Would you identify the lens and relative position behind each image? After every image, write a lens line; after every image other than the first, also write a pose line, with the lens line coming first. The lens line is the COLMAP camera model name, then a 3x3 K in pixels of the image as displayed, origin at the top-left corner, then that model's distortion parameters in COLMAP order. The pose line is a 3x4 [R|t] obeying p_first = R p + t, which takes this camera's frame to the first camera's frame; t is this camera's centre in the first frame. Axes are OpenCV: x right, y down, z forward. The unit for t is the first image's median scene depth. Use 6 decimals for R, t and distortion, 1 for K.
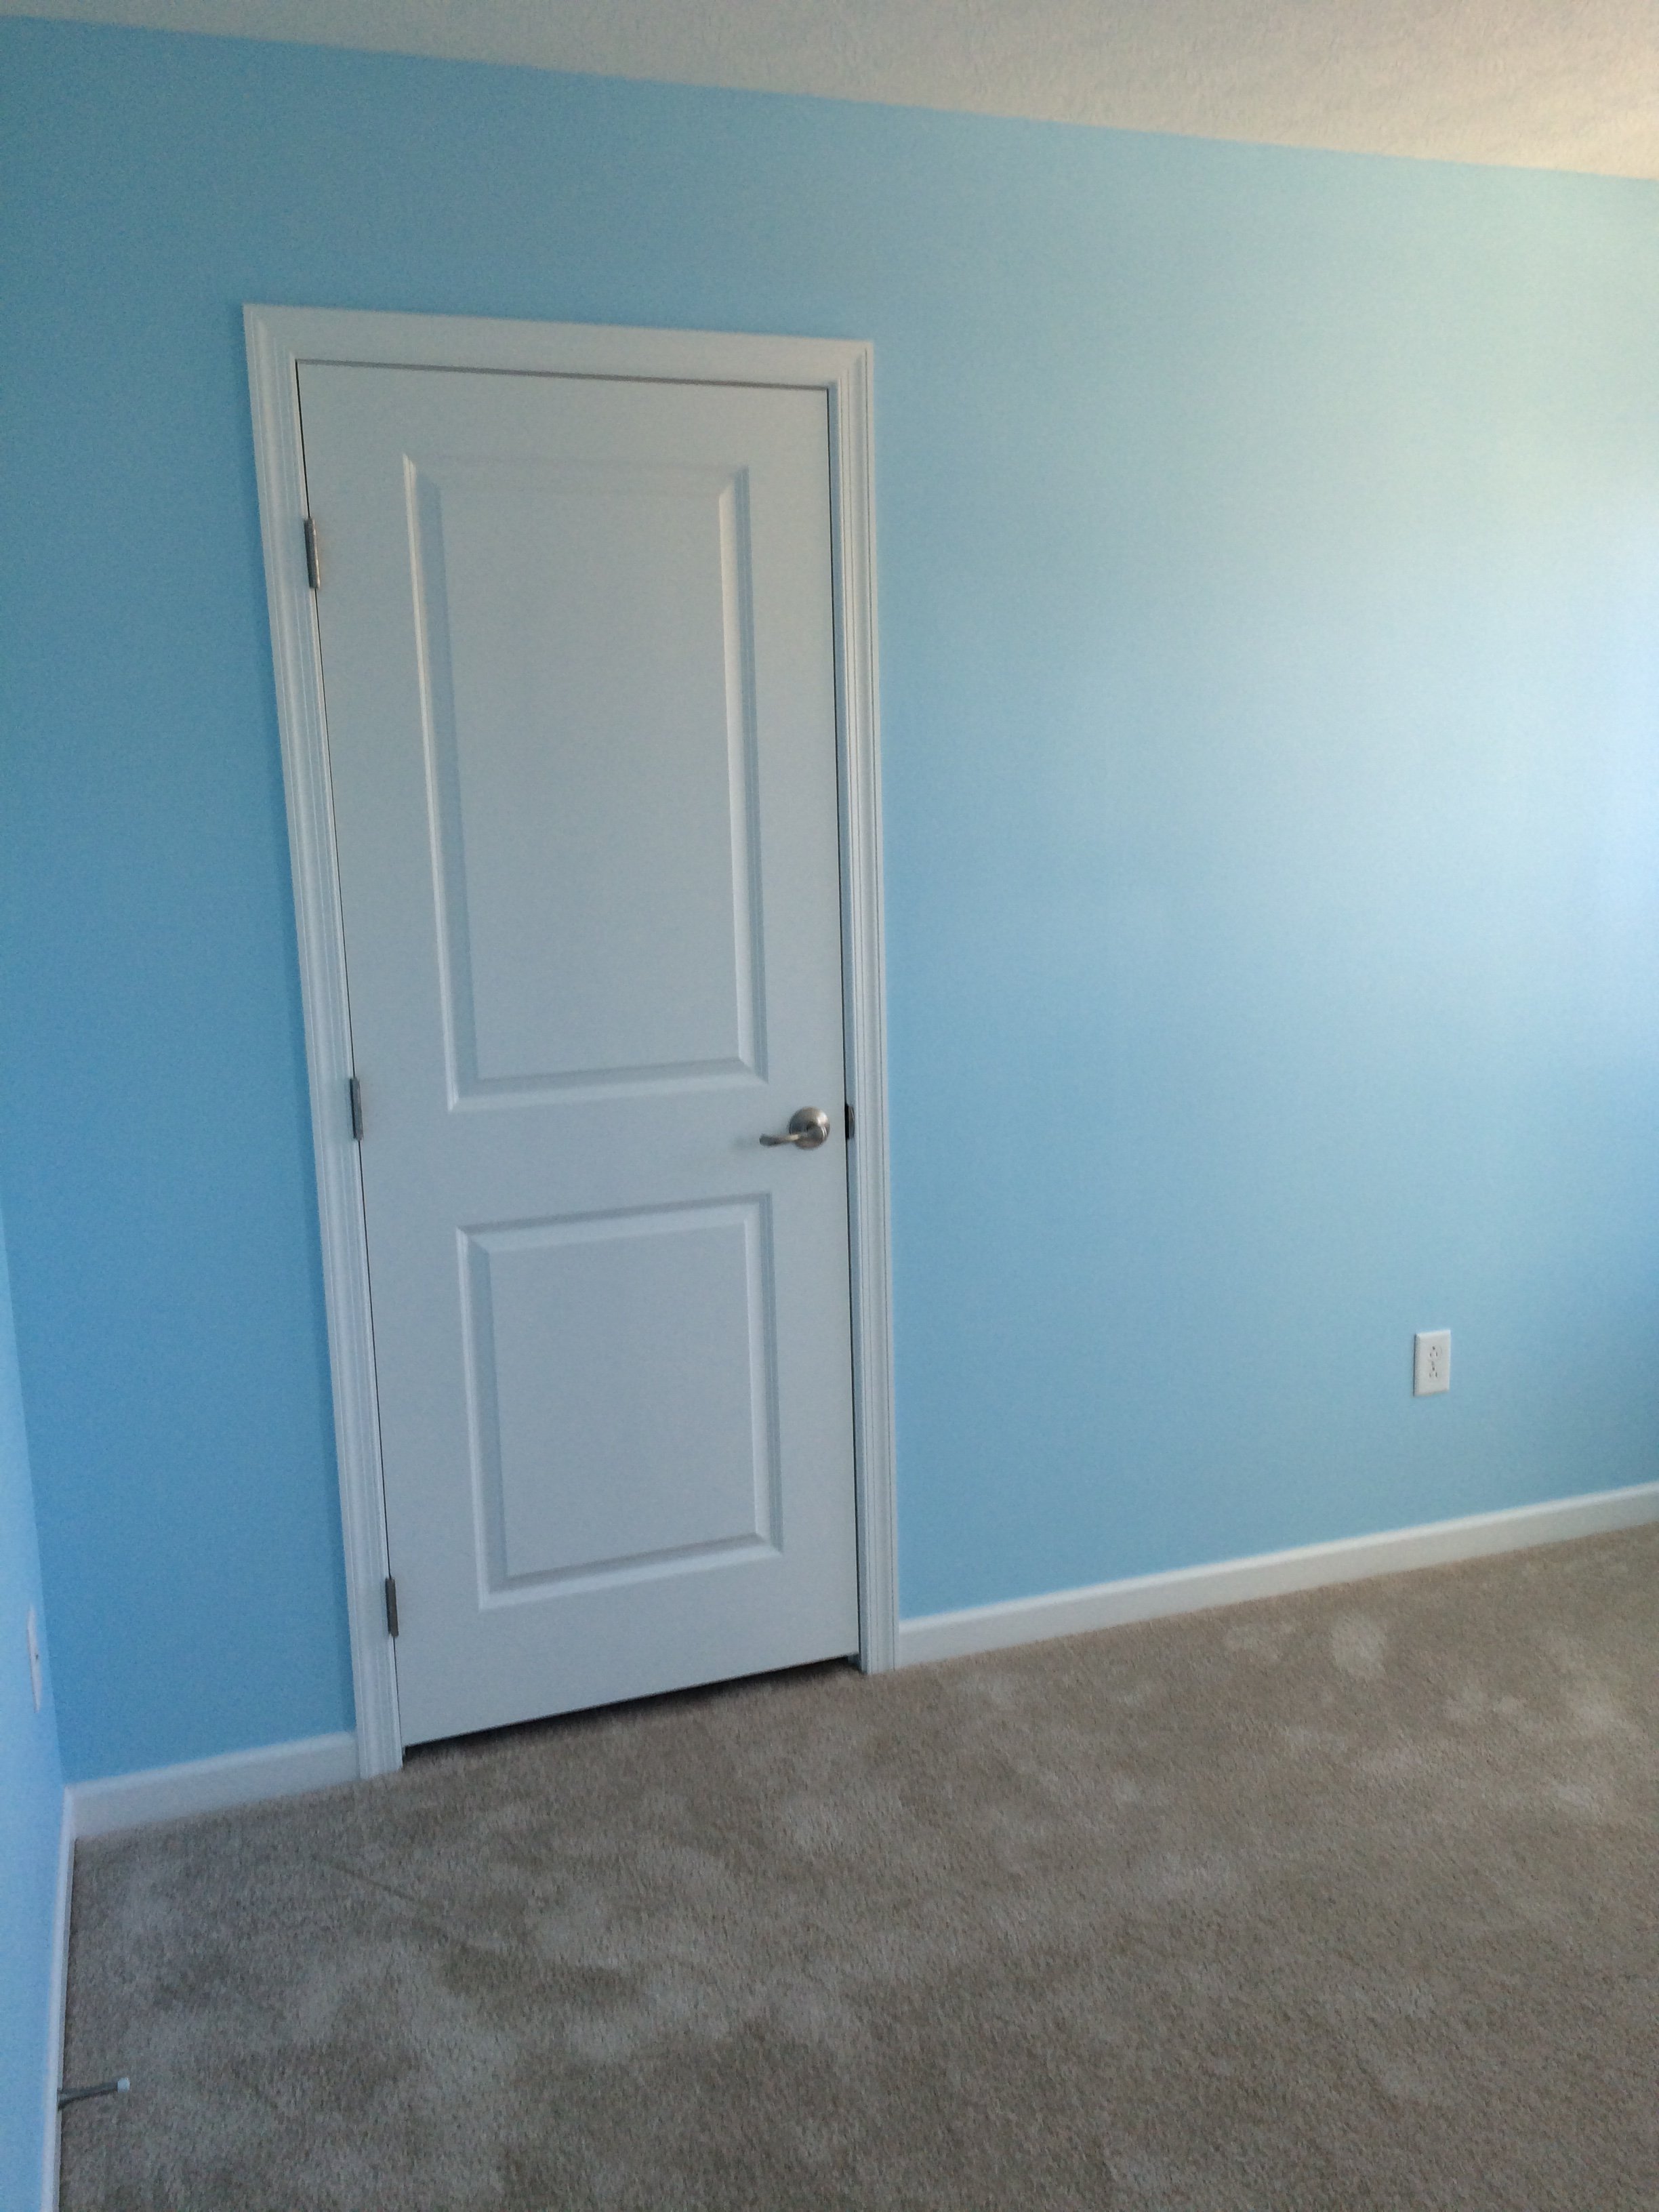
lens RADIAL K [[1895.4, 0, 838.3], [0, 1895.4, 1107.0], [0, 0, 1]] dist [0.095288, -0.121592]
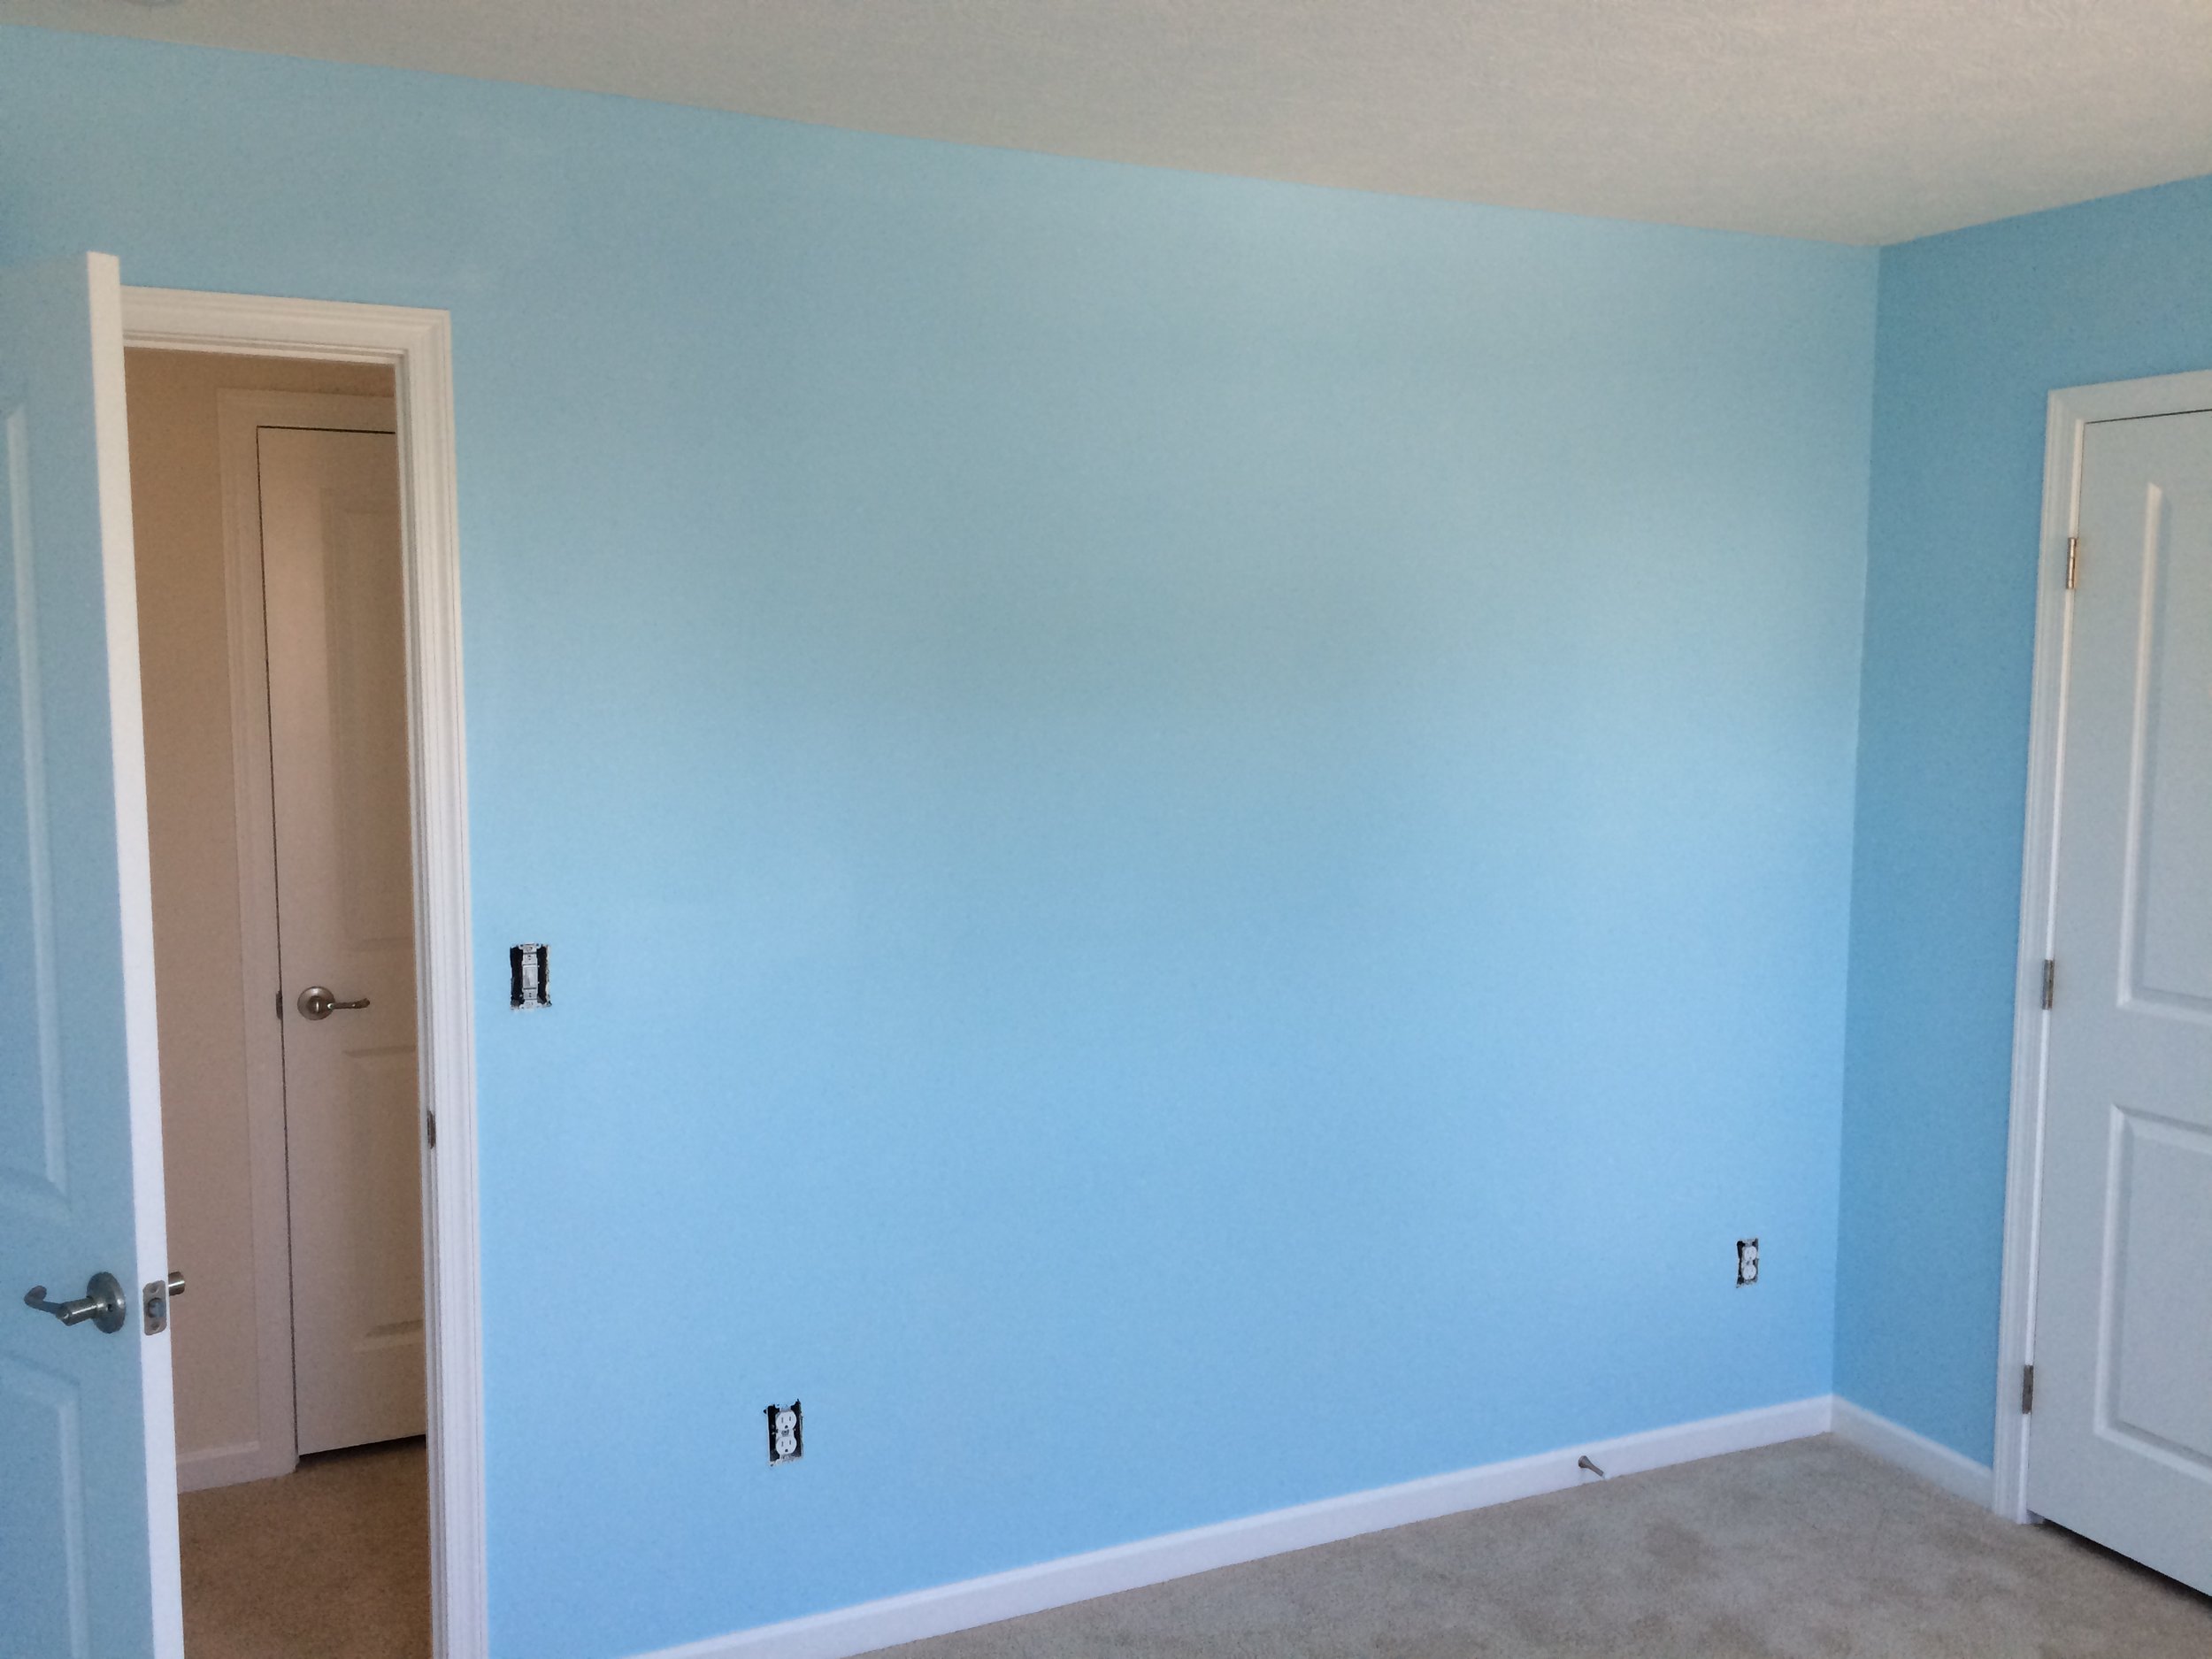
lens RADIAL K [[1895.4, 0, 1097.3], [0, 1895.4, 828.8], [0, 0, 1]] dist [0.095288, -0.121592]
pose [[0.080043, 0.122239, -0.989268, 0.909764], [-0.195694, 0.975065, 0.104650, -0.105383], [0.977393, 0.185218, 0.101968, 0.216060]]
